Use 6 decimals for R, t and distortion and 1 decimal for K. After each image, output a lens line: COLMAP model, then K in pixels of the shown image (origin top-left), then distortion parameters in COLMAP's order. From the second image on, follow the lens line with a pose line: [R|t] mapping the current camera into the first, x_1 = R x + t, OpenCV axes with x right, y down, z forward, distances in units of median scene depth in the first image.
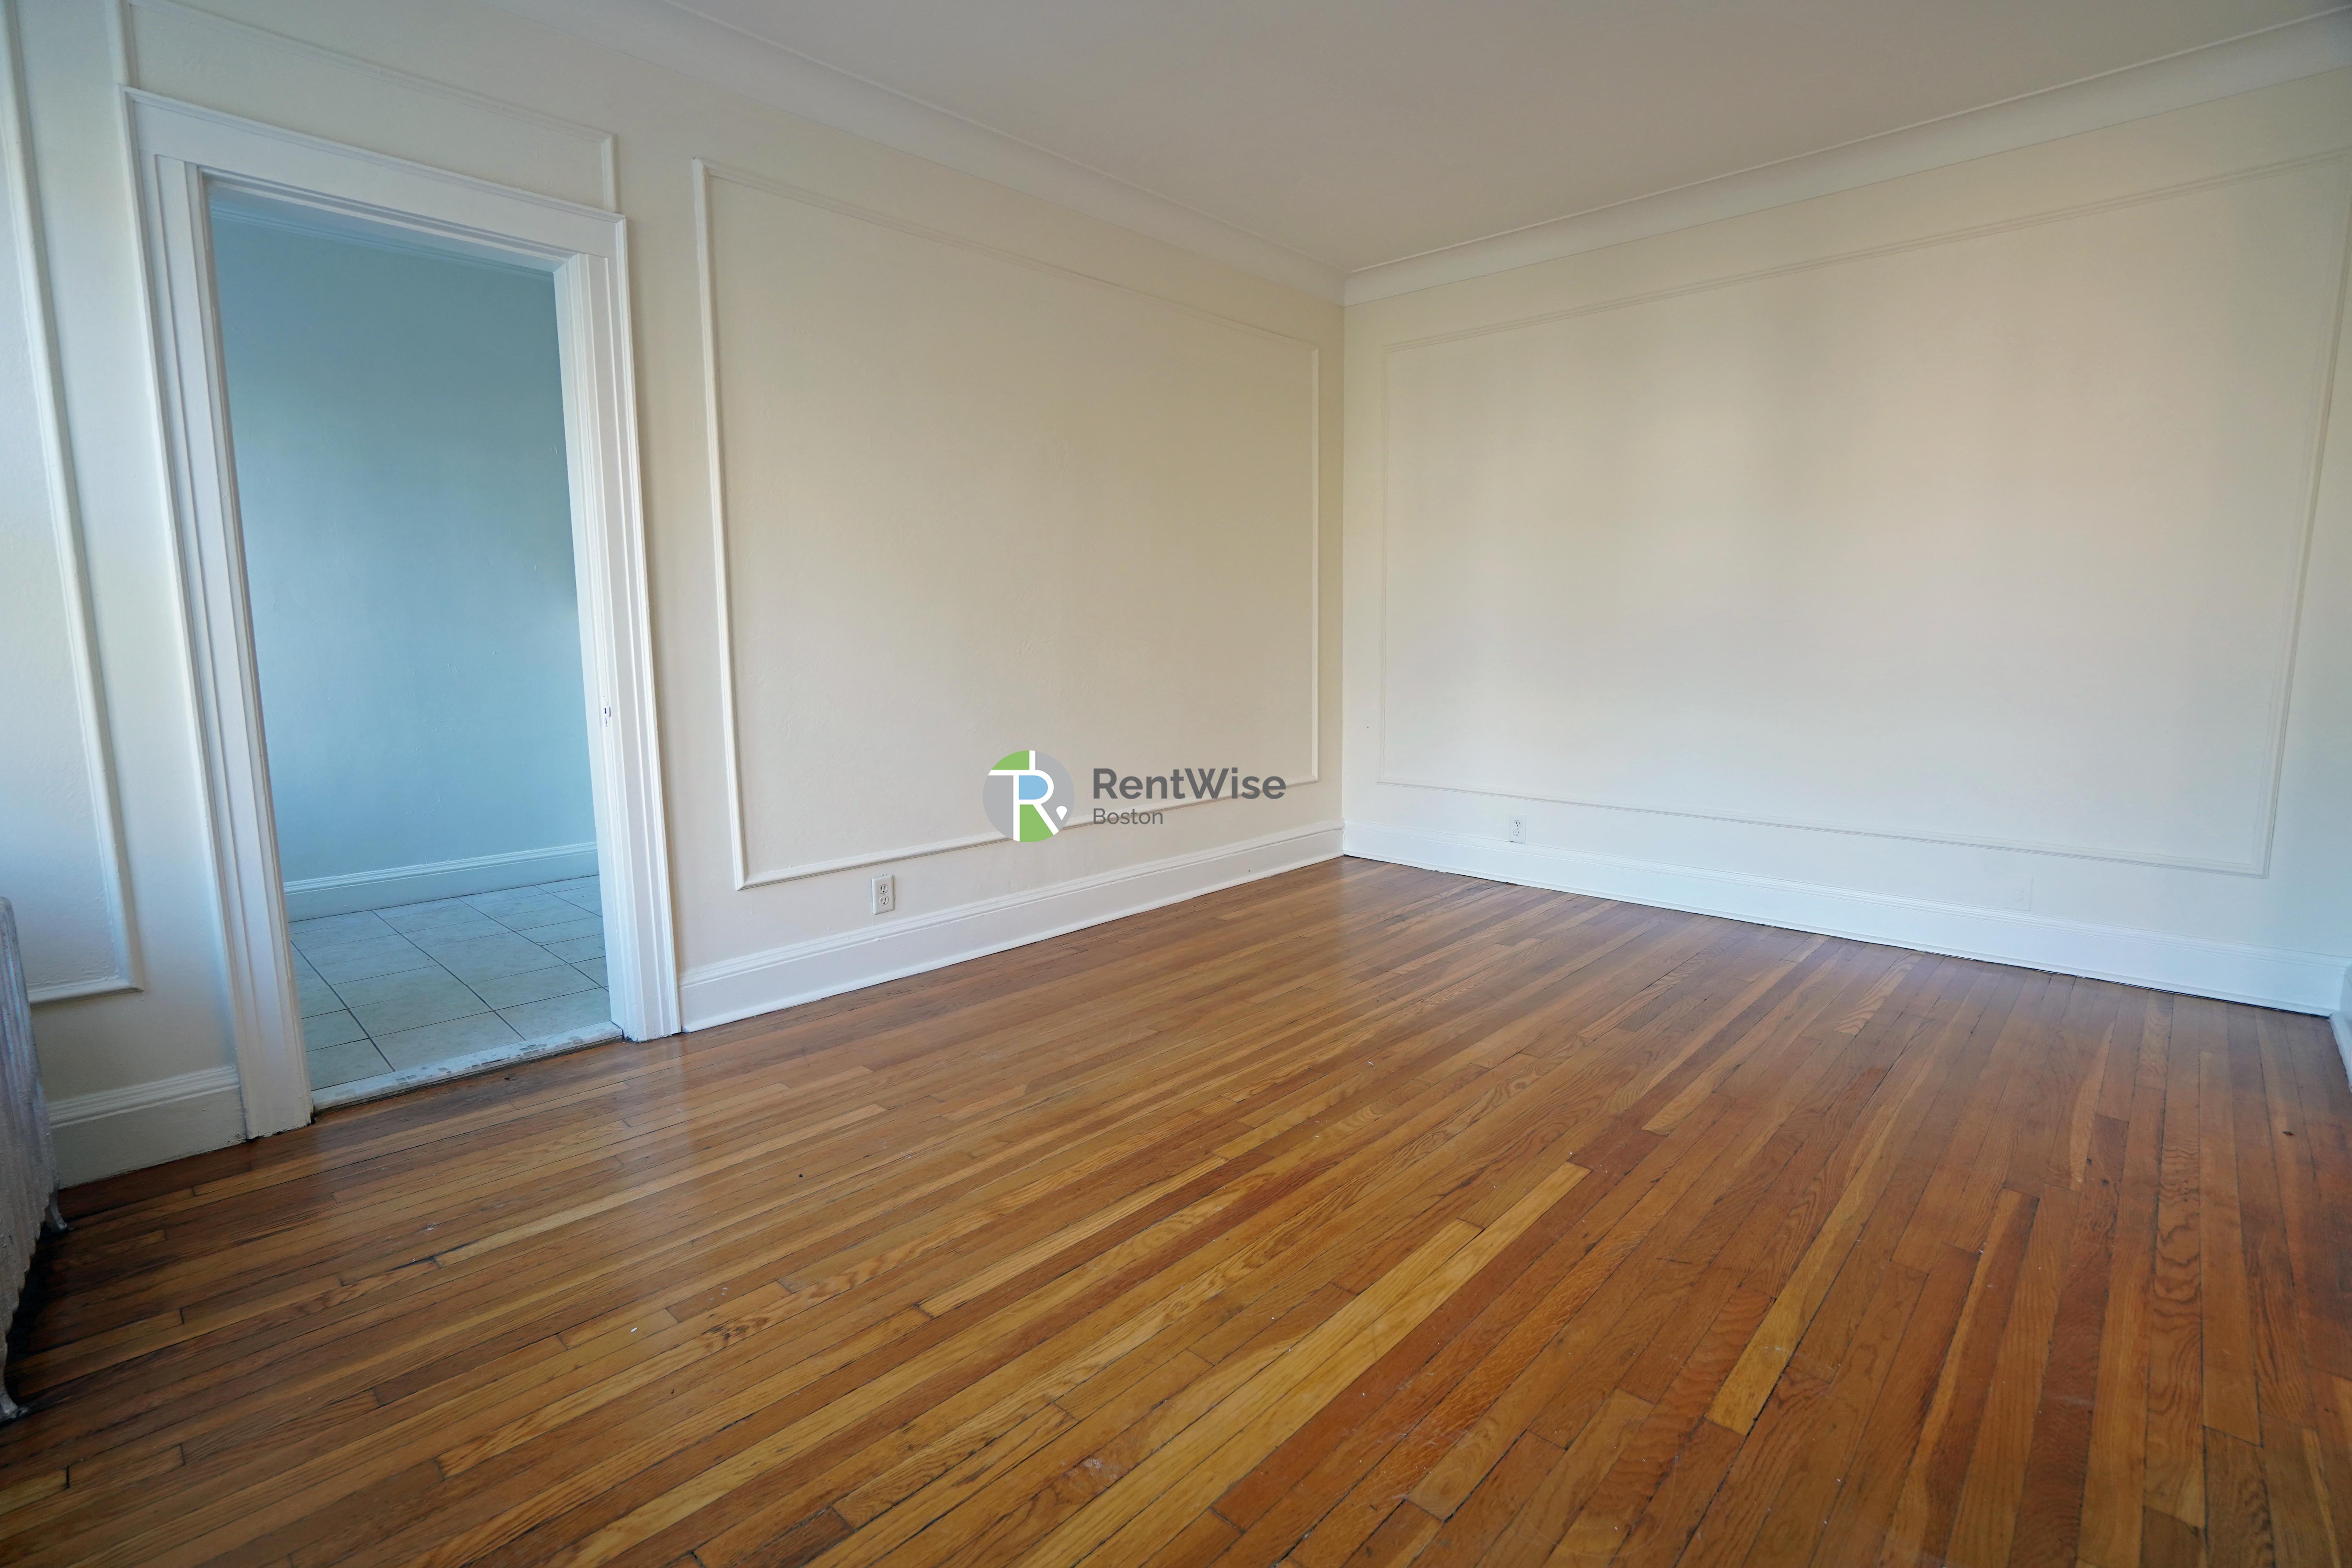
lens RADIAL K [[1105.8, 0, 1171.3], [0, 1105.8, 783.4], [0, 0, 1]] dist [-0.059987, 0.025503]
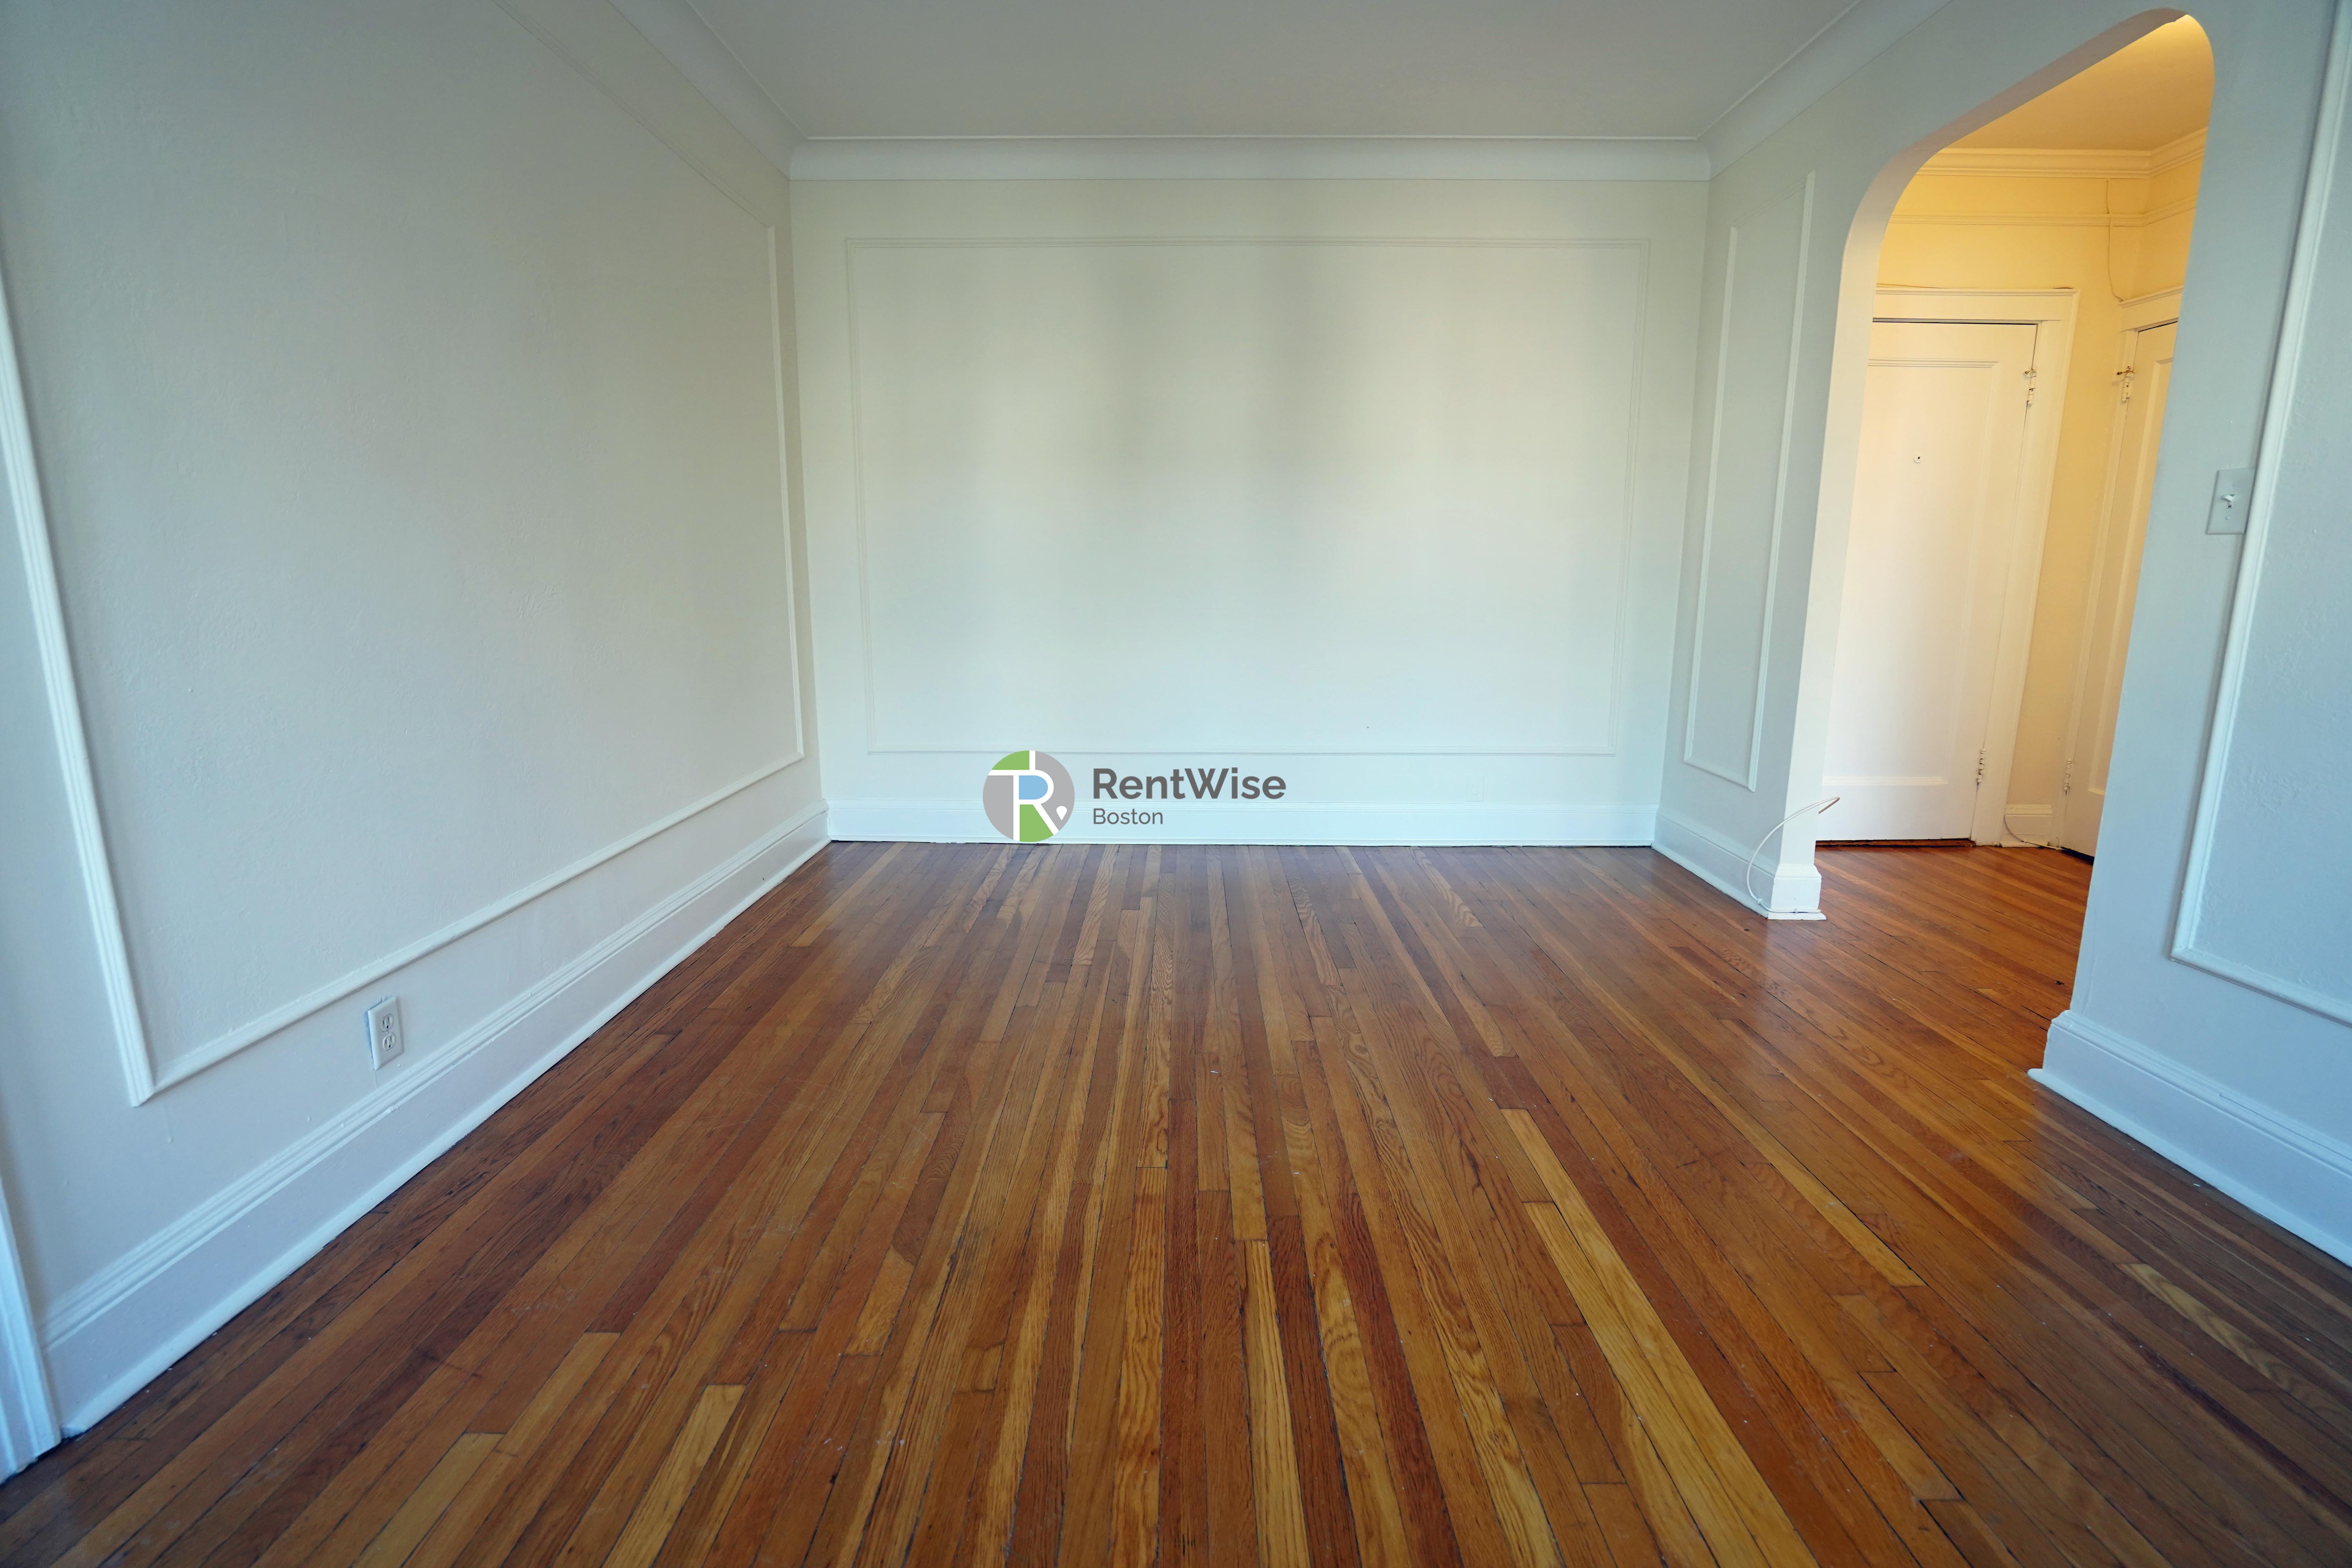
lens RADIAL K [[1097.0, 0, 1185.6], [0, 1097.0, 782.6], [0, 0, 1]] dist [-0.070276, 0.031816]
pose [[0.726151, -0.120797, 0.676840, -0.450206], [0.086399, 0.992673, 0.084471, -0.059311], [-0.682085, -0.002861, 0.731267, 0.419670]]
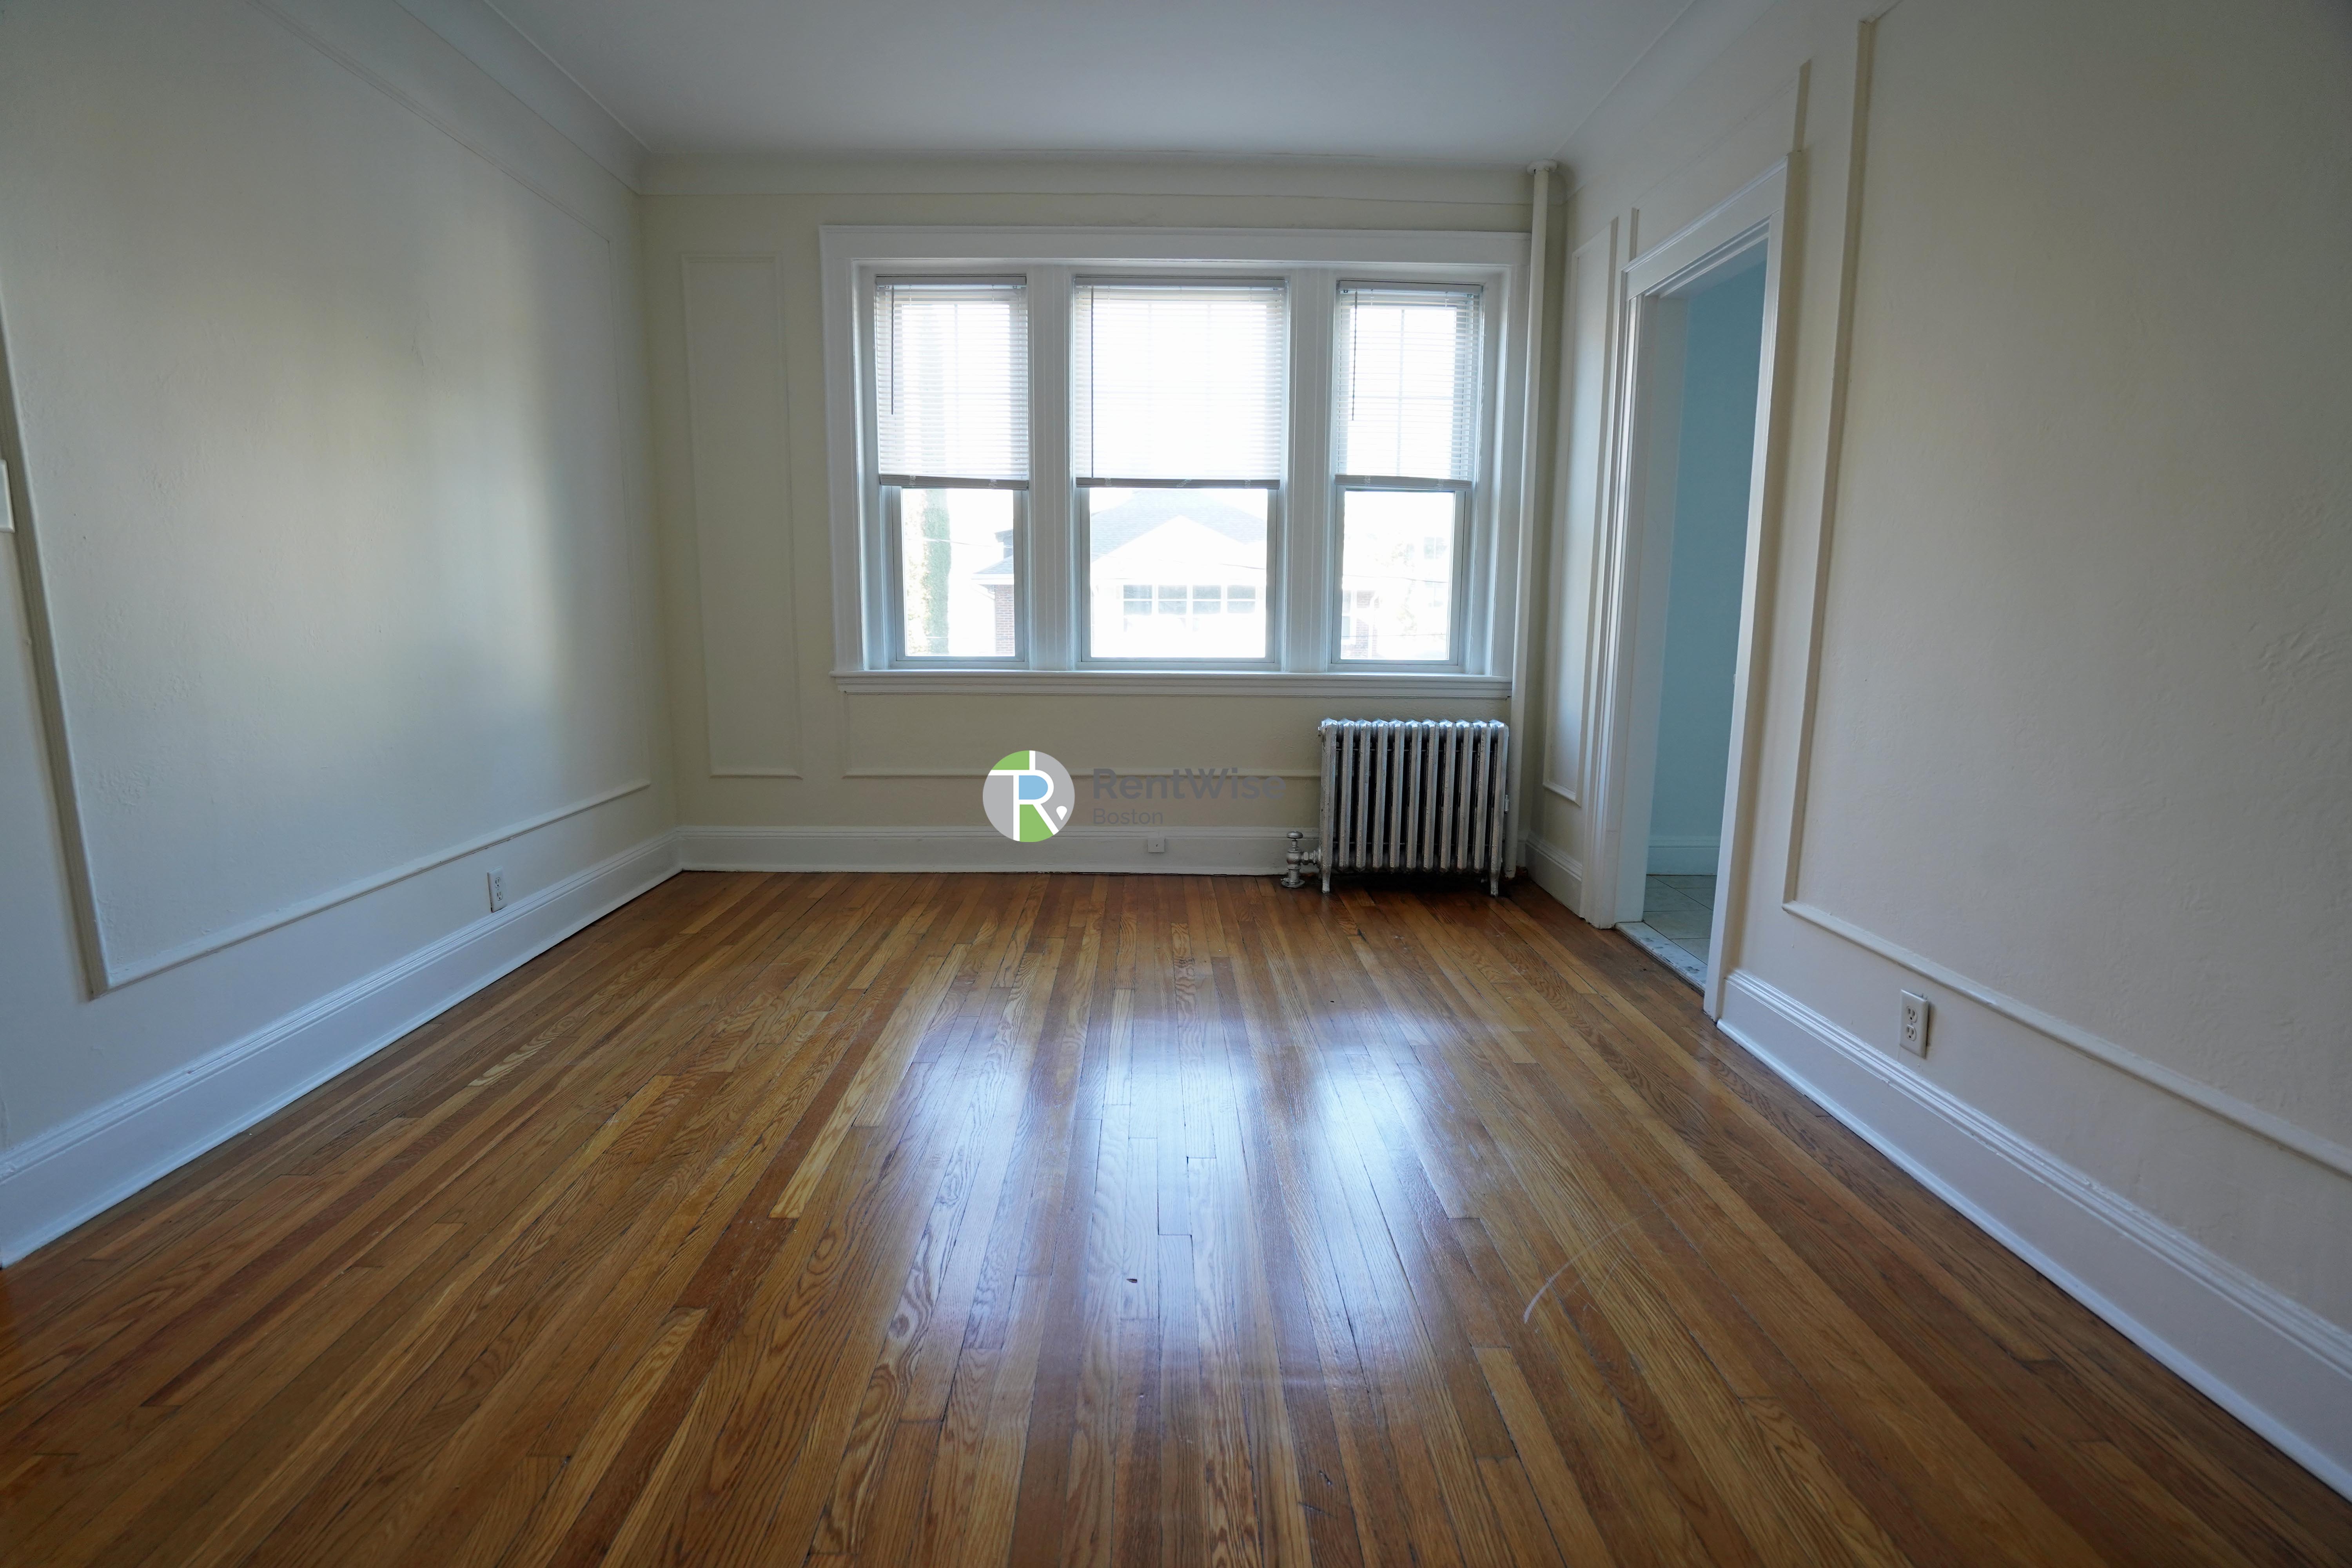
lens RADIAL K [[1105.8, 0, 1171.3], [0, 1105.8, 783.4], [0, 0, 1]] dist [-0.059987, 0.025503]
pose [[-0.715898, 0.114173, -0.688806, 0.637454], [-0.098666, 0.960096, 0.261687, -0.212594], [0.691198, 0.255303, -0.676066, 1.536437]]
